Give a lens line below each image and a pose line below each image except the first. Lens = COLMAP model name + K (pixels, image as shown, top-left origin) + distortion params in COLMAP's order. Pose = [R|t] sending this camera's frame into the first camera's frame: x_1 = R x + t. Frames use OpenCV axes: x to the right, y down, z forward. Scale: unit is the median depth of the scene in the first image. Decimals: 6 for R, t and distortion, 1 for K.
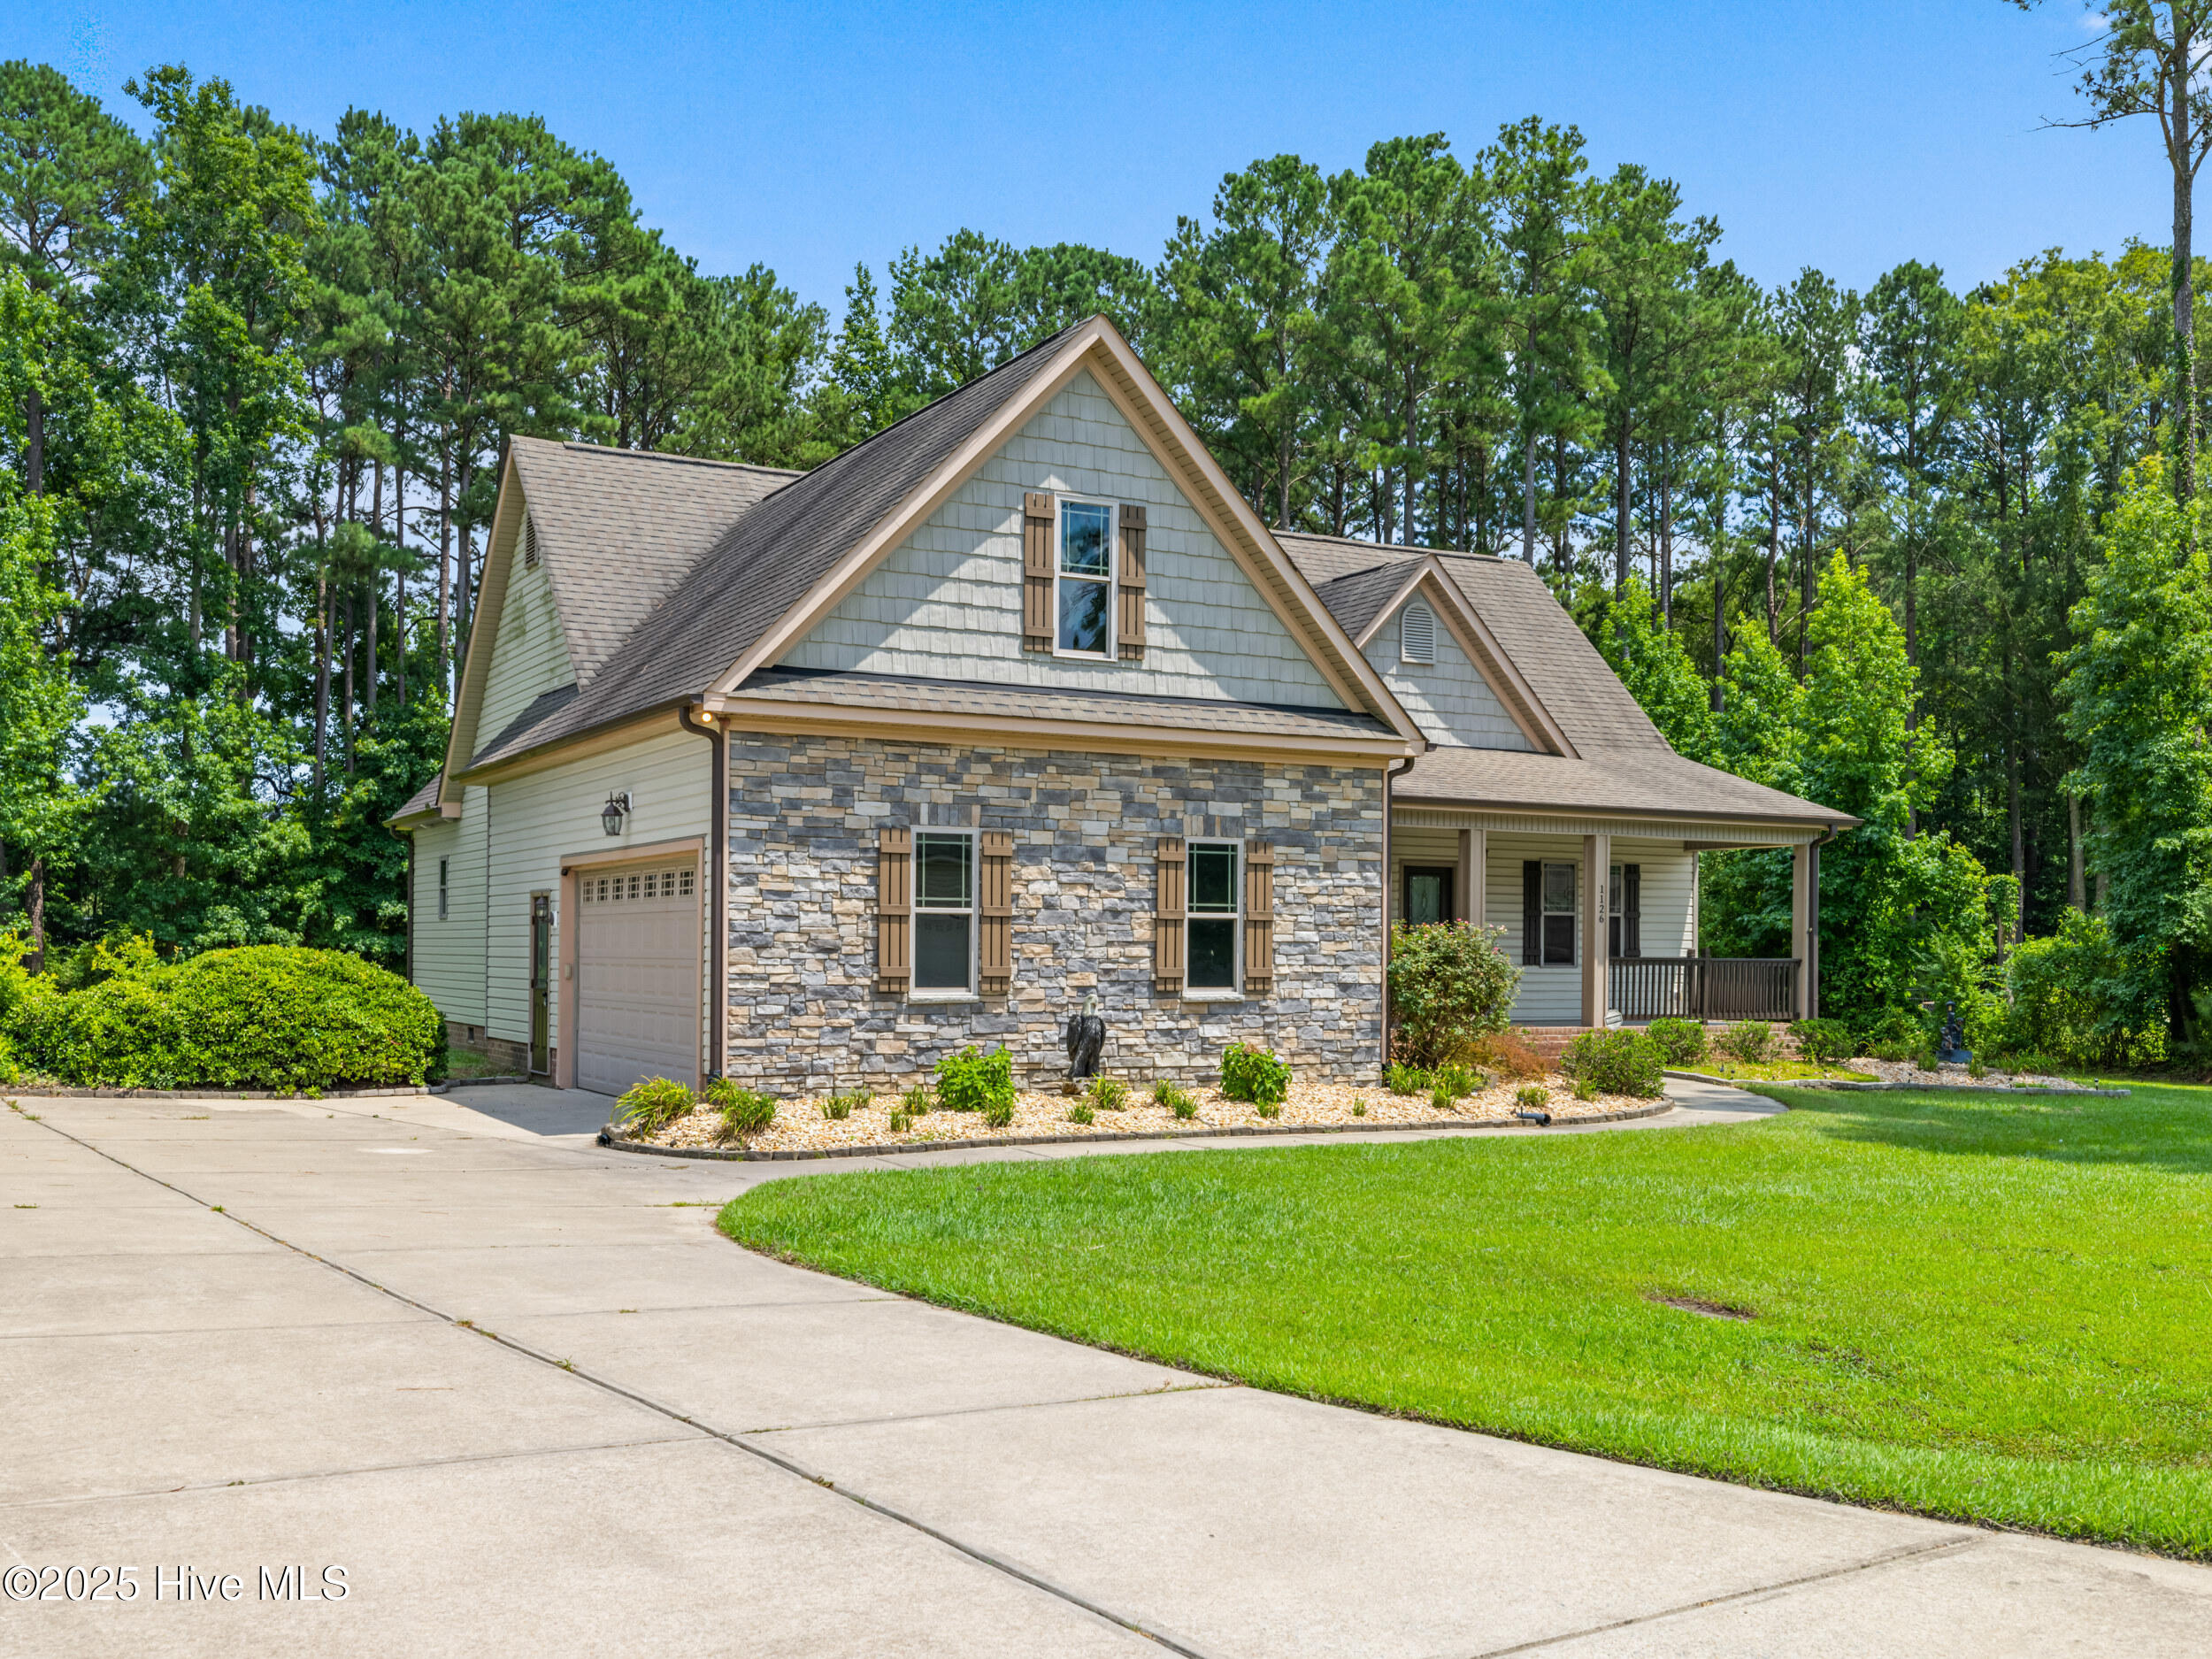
lens RADIAL K [[2071.3, 0, 1106.0], [0, 2071.3, 829.5], [0, 0, 1]] dist [0.002485, 0.005479]
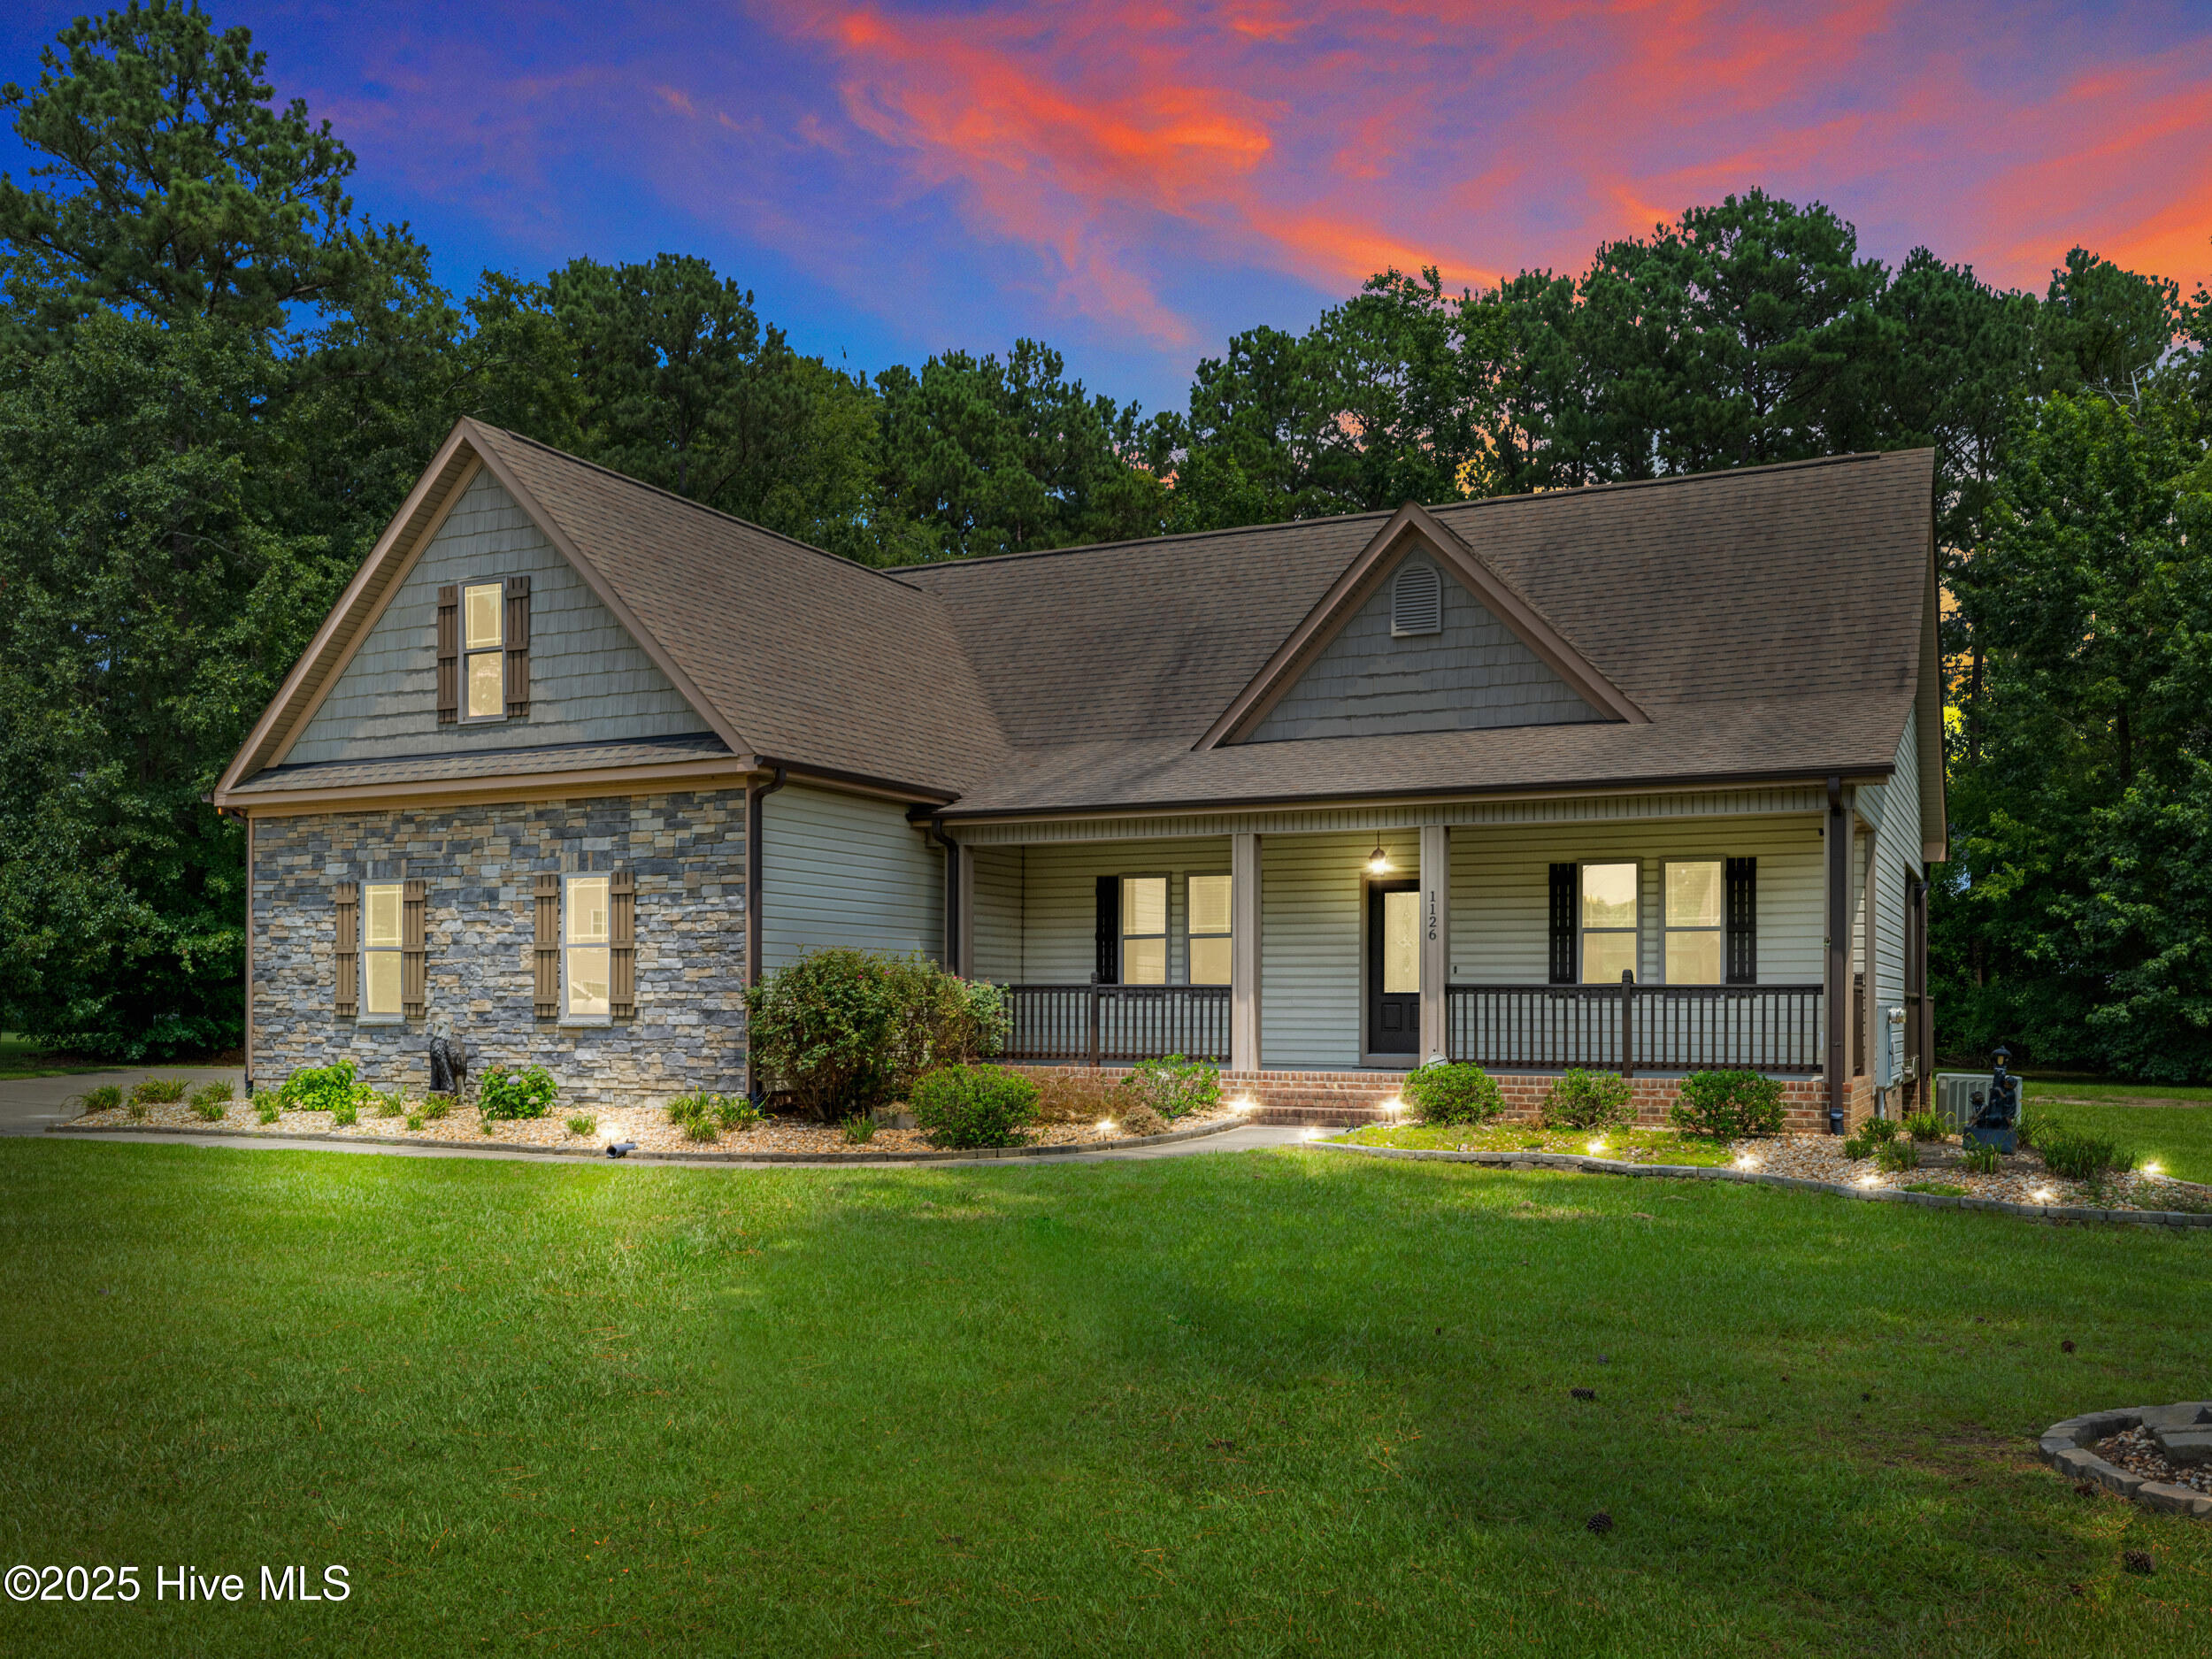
lens RADIAL K [[1893.9, 0, 1112.9], [0, 1893.9, 929.0], [0, 0, 1]] dist [-0.011213, -0.000102]
pose [[0.582207, -0.040861, -0.812013, 1.010452], [0.049754, 0.998655, -0.014579, 0.061555], [0.811516, -0.031913, 0.583457, 0.666025]]
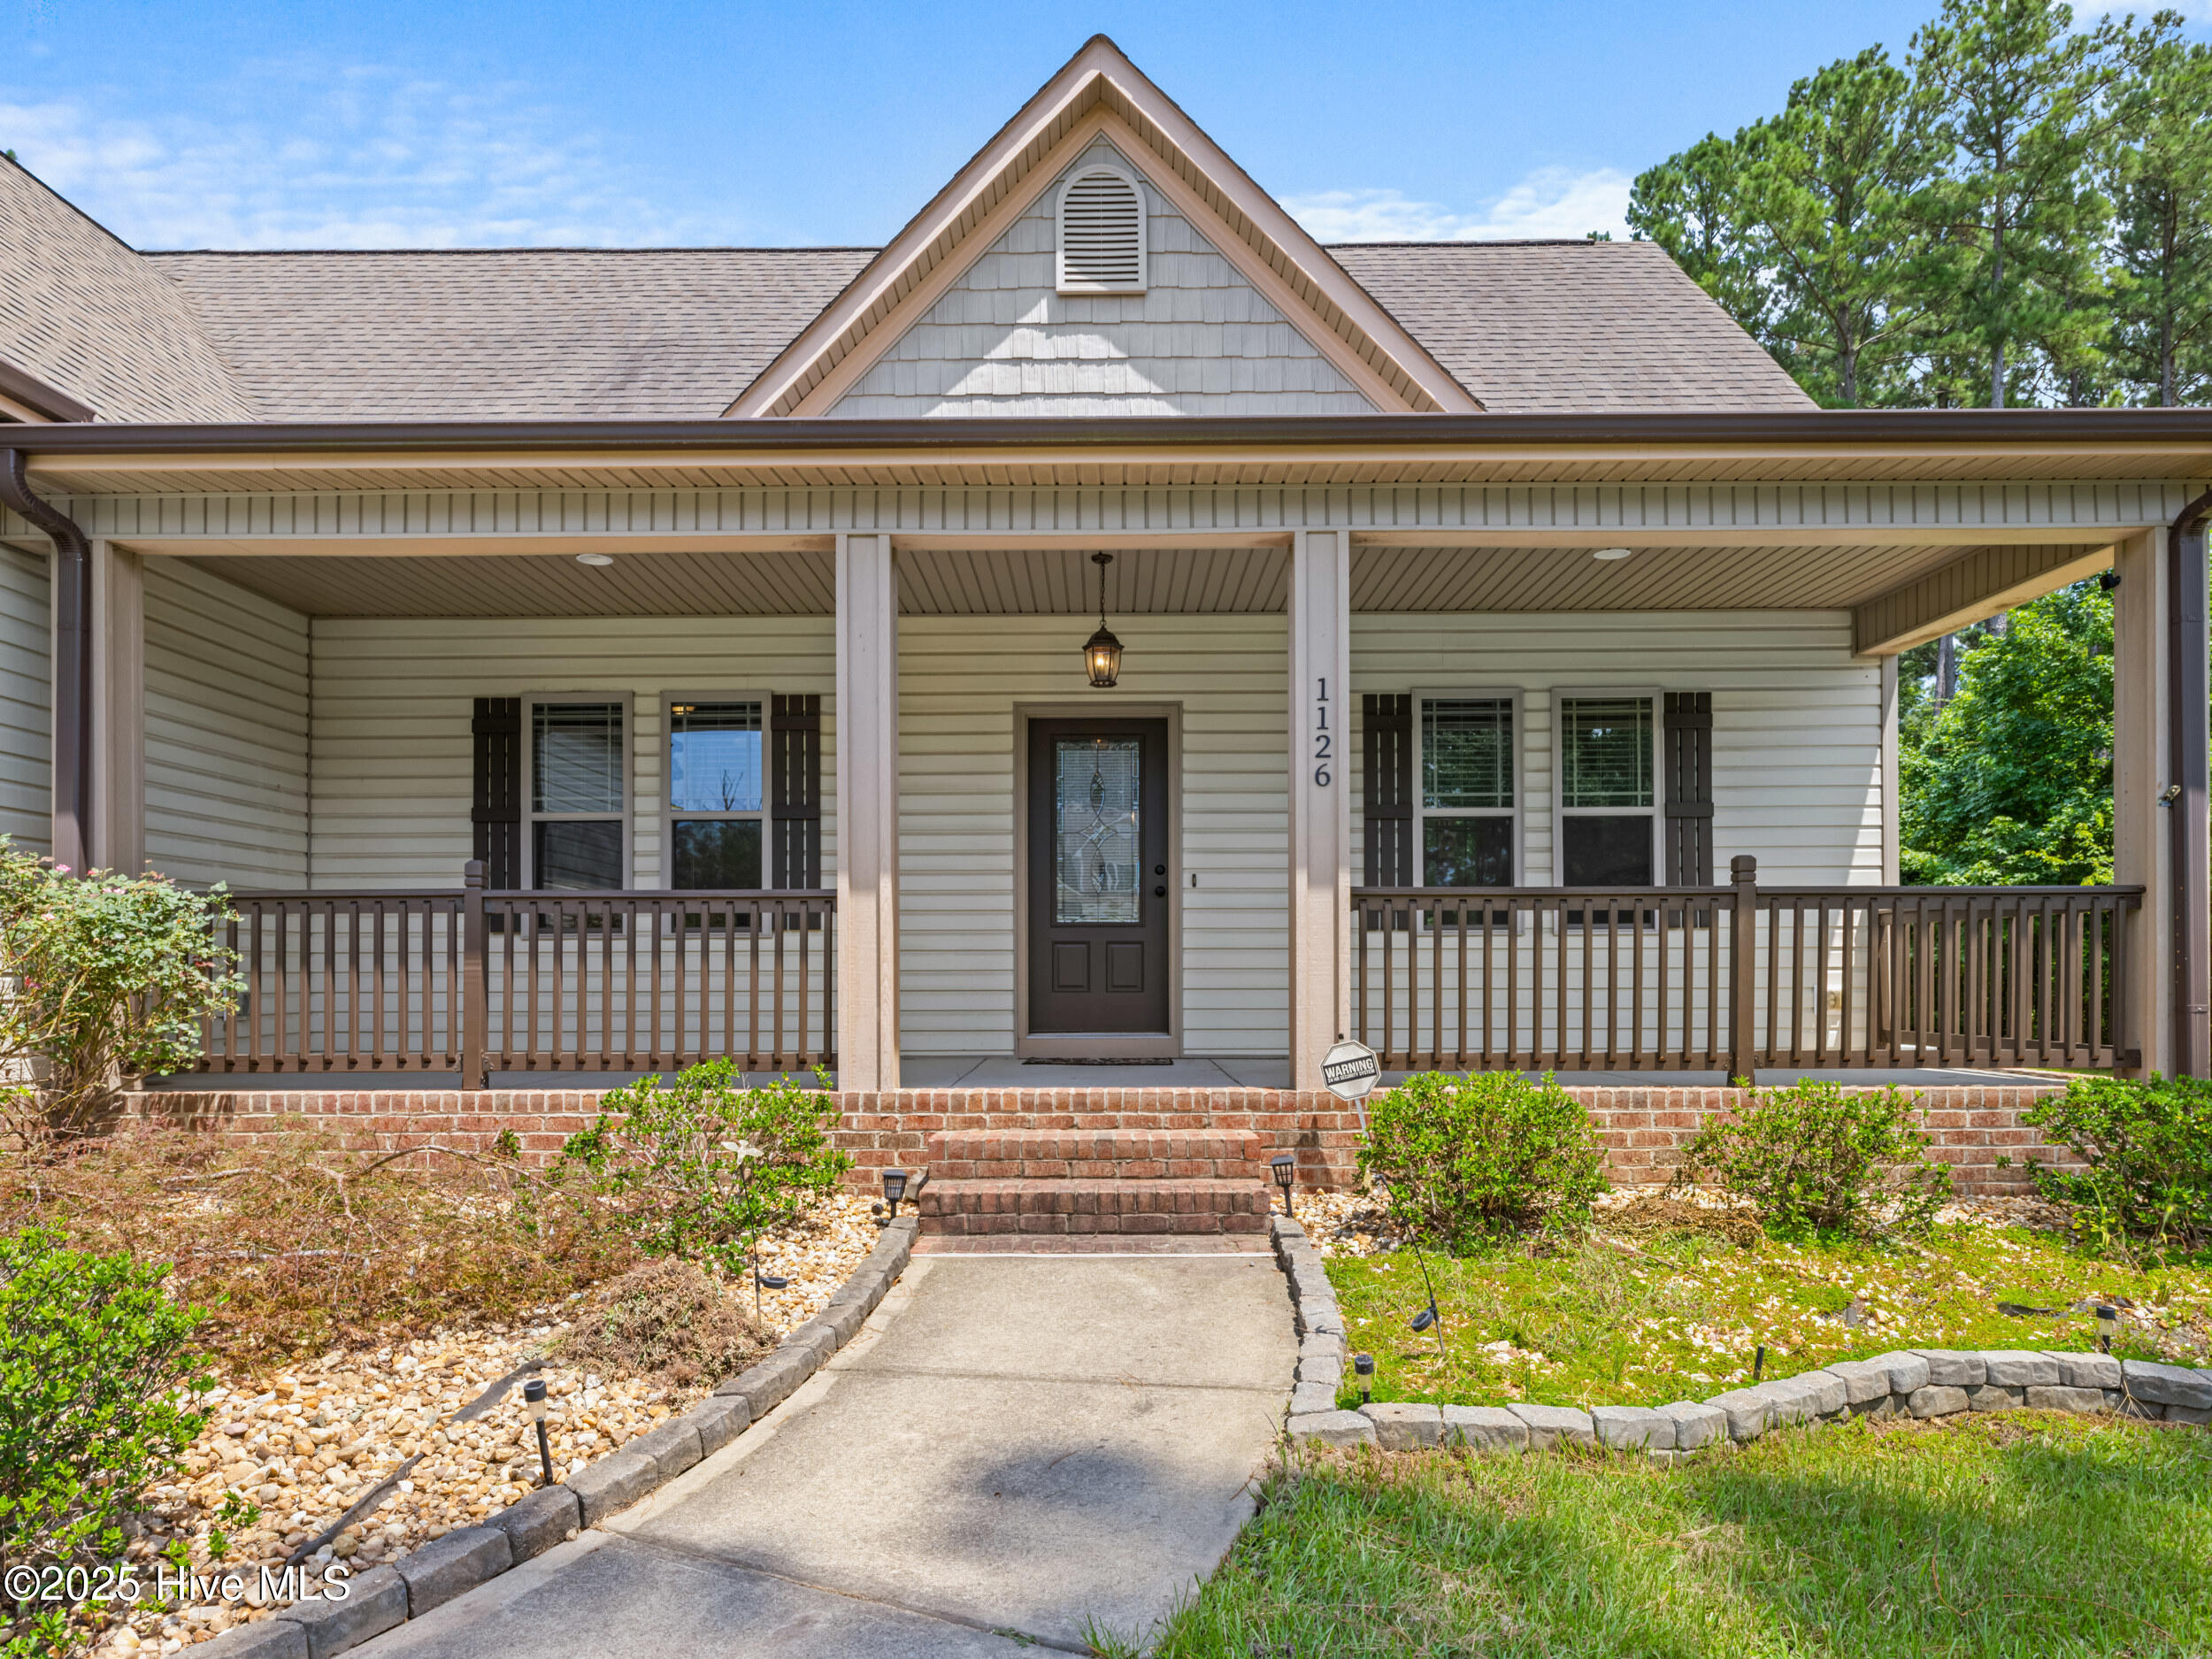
lens RADIAL K [[1298.7, 0, 1096.9], [0, 1298.7, 954.8], [0, 0, 1]] dist [-0.001155, -0.000804]
pose [[0.877345, -0.020119, -0.479438, 0.419839], [0.041578, 0.998550, 0.034183, 0.086735], [0.478056, -0.049924, 0.876910, 1.074673]]
